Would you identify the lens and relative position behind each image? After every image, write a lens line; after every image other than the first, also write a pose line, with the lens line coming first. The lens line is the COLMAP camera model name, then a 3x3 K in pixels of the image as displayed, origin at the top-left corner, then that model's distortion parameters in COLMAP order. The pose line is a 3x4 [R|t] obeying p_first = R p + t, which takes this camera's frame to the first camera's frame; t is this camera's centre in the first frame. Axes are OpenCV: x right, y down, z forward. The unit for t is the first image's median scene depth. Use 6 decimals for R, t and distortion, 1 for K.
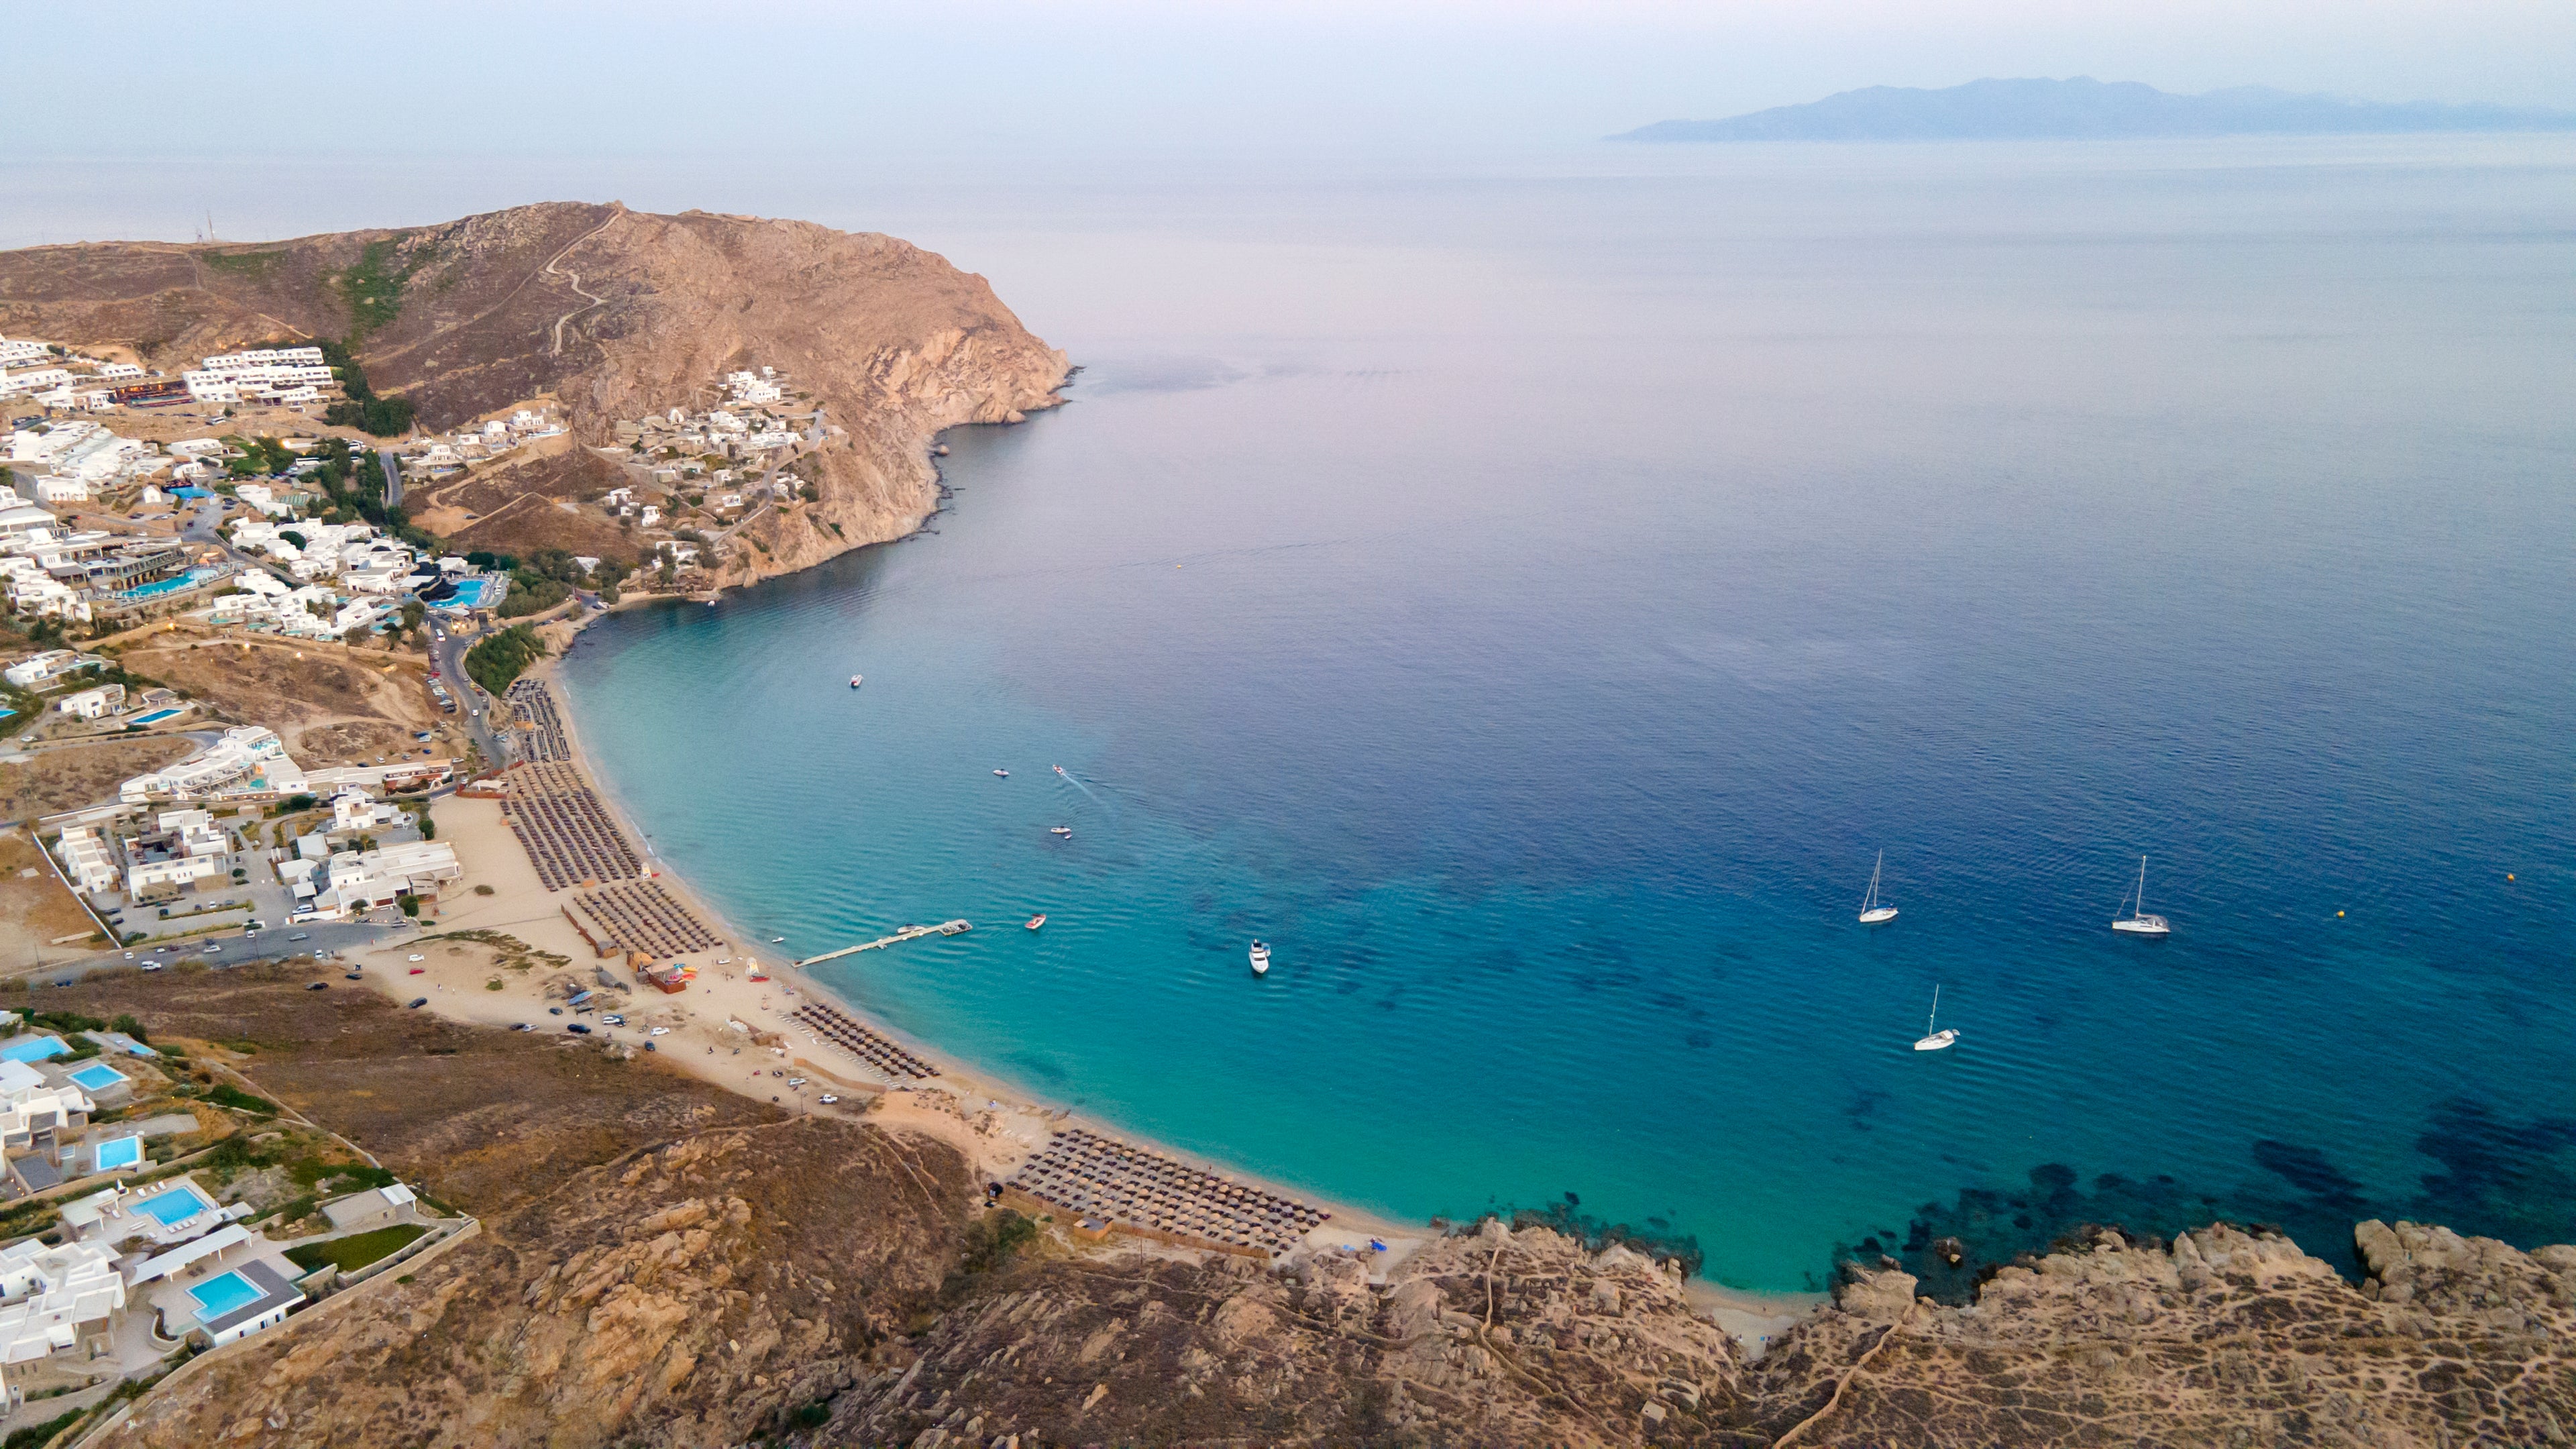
lens RADIAL K [[1919.9, 0, 1288.0], [0, 1919.9, 724.5], [0, 0, 1]] dist [0.111056, 0.003118]
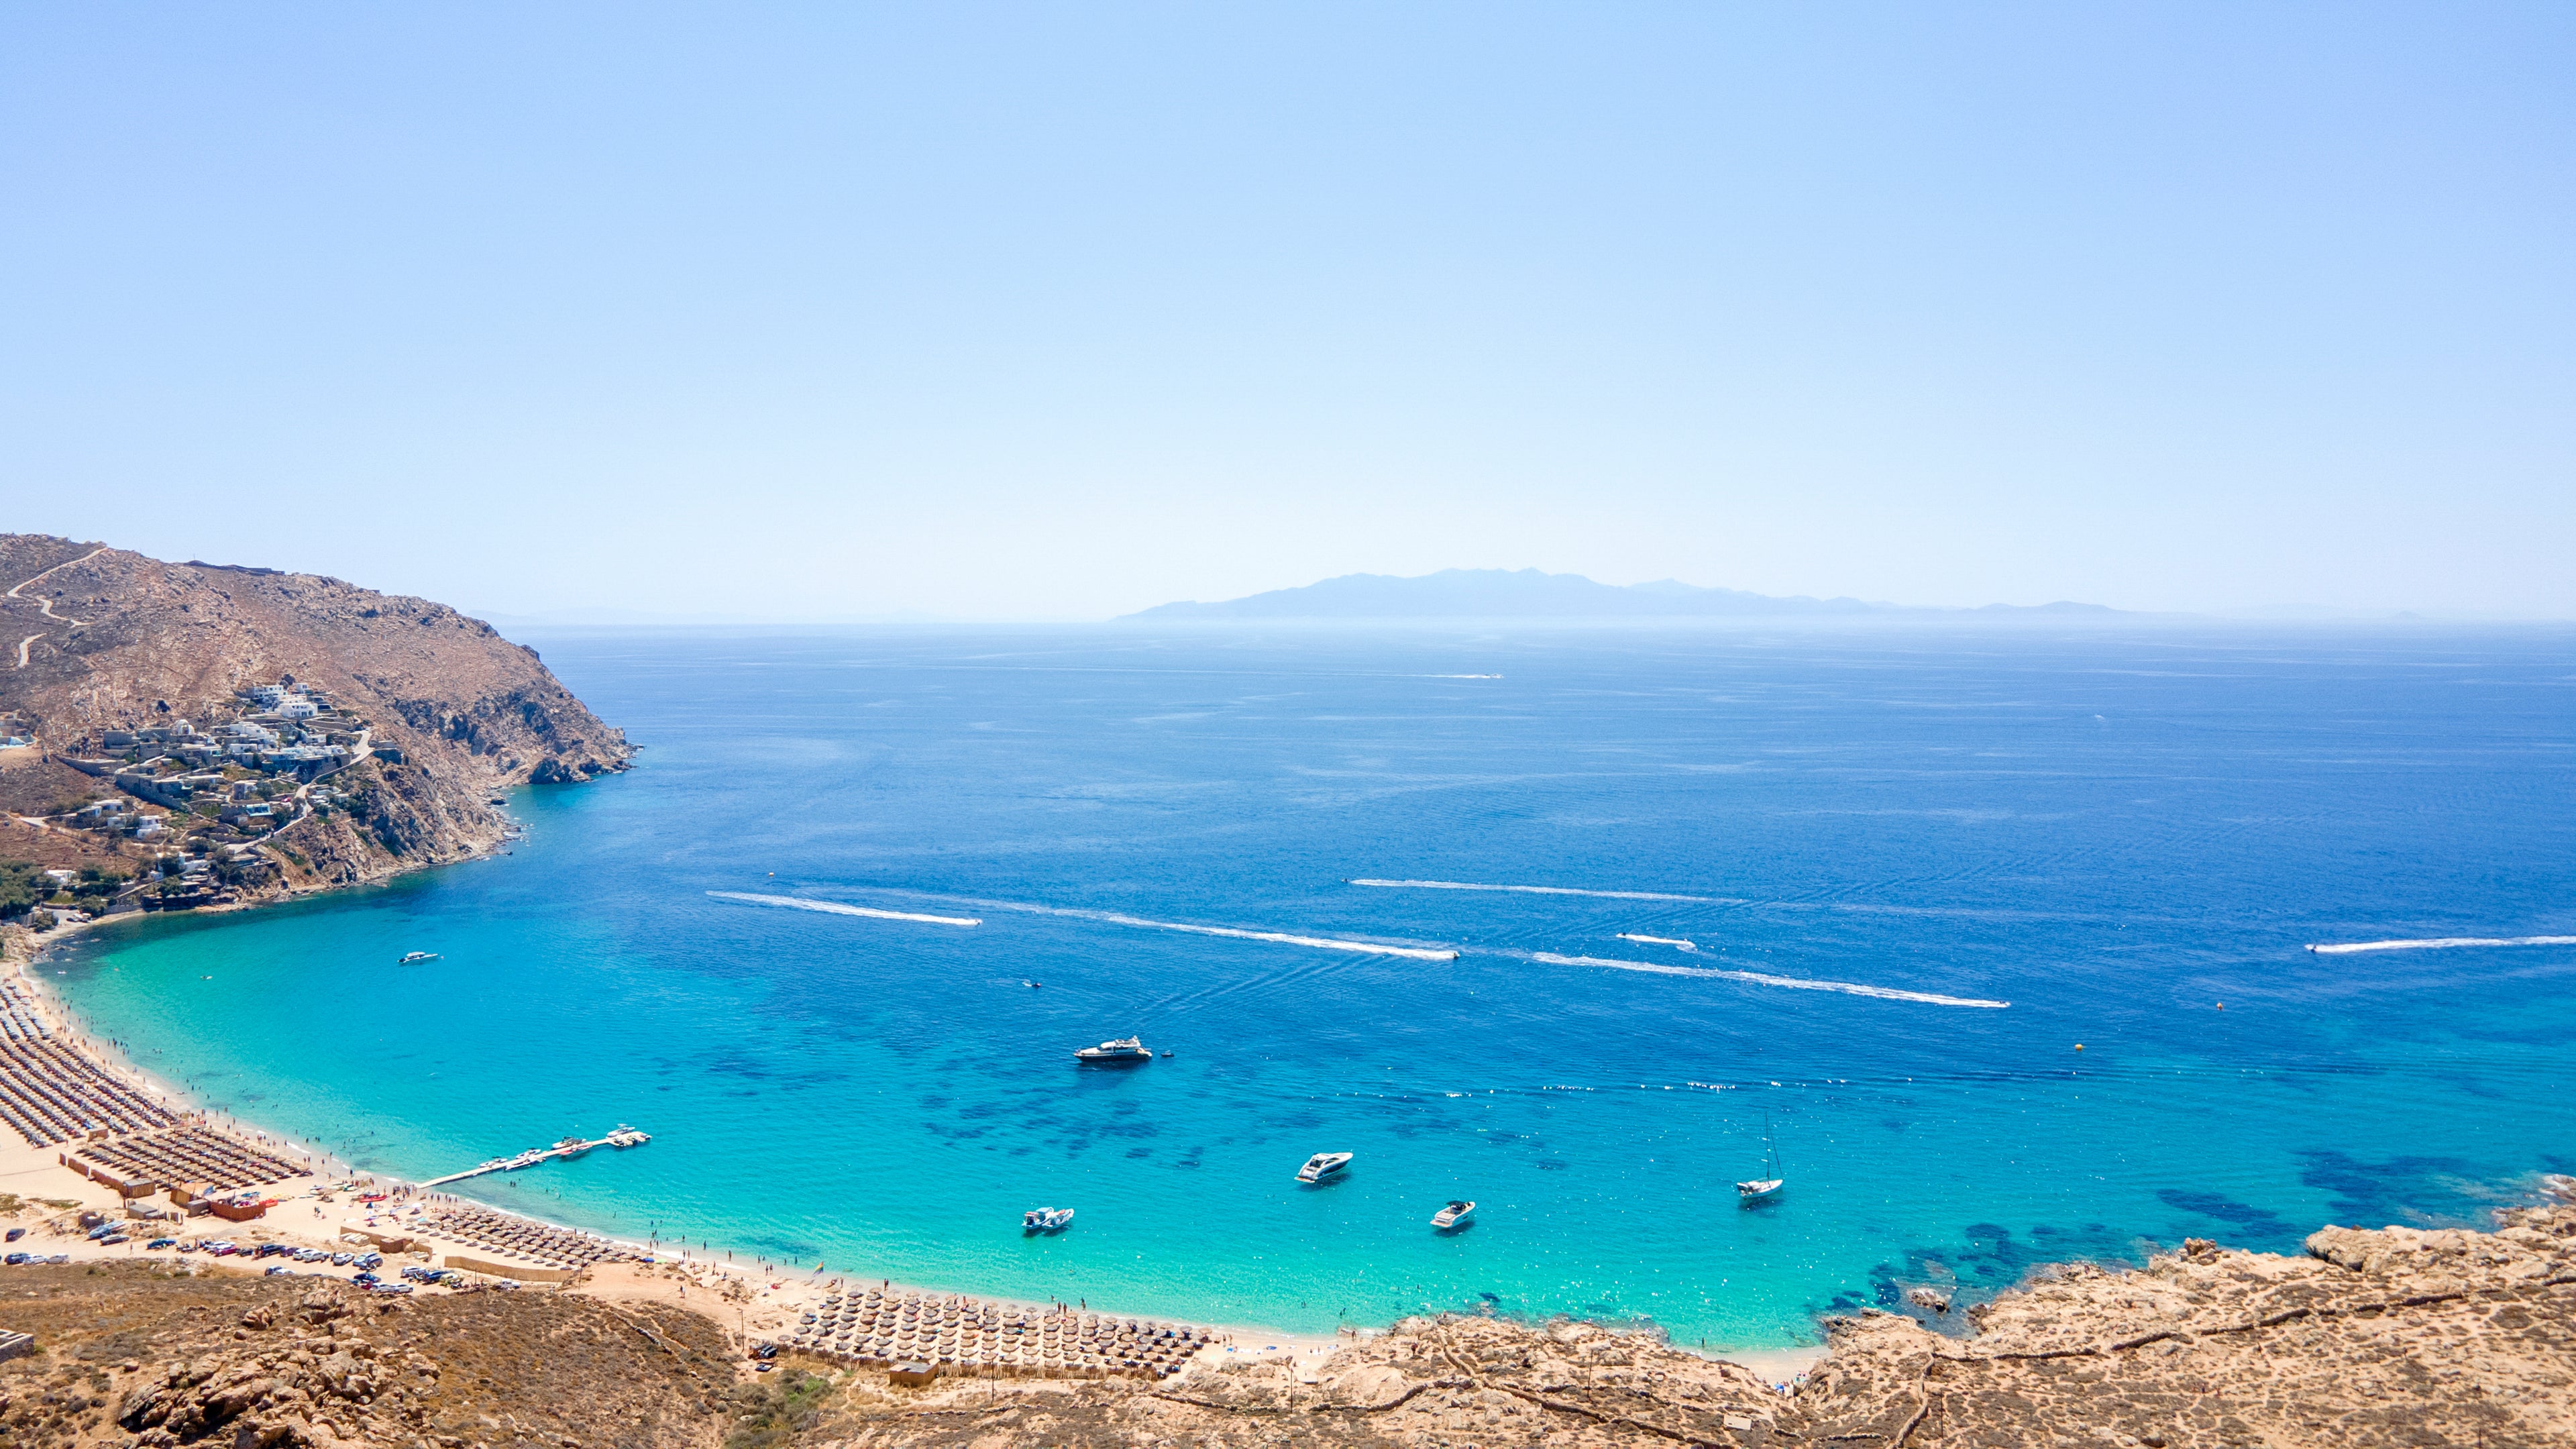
lens RADIAL K [[1919.9, 0, 1288.0], [0, 1919.9, 724.5], [0, 0, 1]] dist [0.111056, 0.003118]
pose [[0.972249, -0.024527, 0.232661, -0.098753], [0.076711, 0.972931, -0.217994, 0.145037], [-0.221016, 0.229792, 0.947812, 0.143474]]
